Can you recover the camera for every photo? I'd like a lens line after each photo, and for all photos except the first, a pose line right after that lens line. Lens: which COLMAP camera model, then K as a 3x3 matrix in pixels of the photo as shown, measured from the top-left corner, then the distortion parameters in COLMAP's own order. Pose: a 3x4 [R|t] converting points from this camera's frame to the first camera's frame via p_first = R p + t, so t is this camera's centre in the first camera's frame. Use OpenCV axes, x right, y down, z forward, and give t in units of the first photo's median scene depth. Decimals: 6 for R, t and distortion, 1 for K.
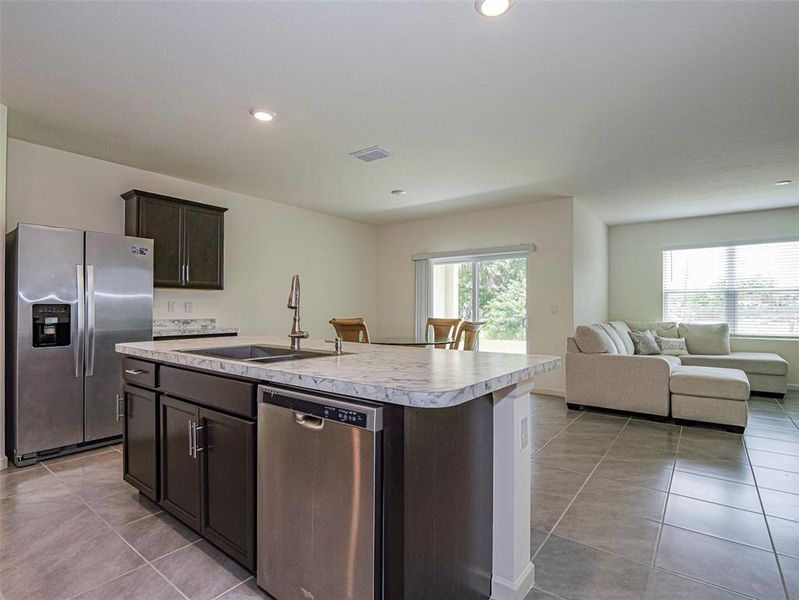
lens RADIAL K [[398.0, 0, 410.0], [0, 398.0, 298.7], [0, 0, 1]] dist [-0.021371, -0.000136]
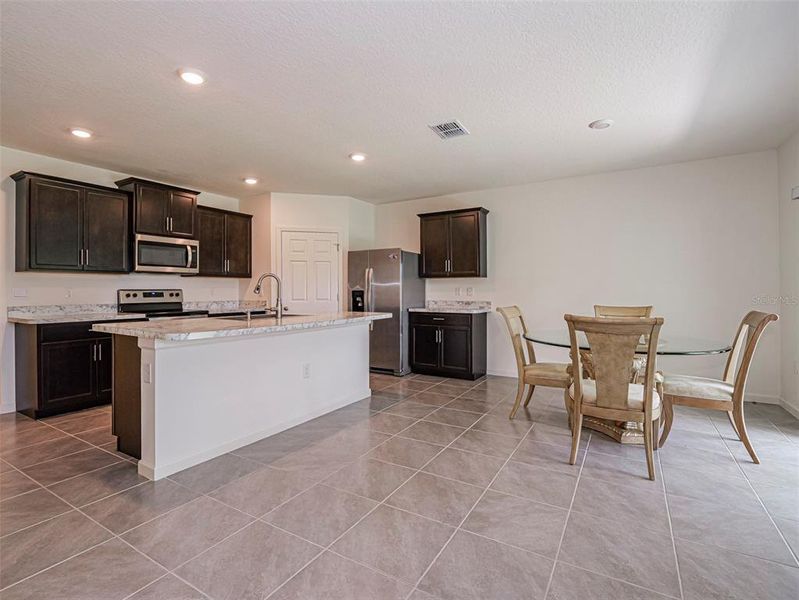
lens RADIAL K [[398.0, 0, 410.0], [0, 398.0, 298.7], [0, 0, 1]] dist [-0.021371, -0.000136]
pose [[0.117932, 0.018842, -0.992843, 0.539540], [0.027384, 0.999378, 0.022219, 0.008039], [0.992644, -0.029808, 0.117343, 0.515968]]
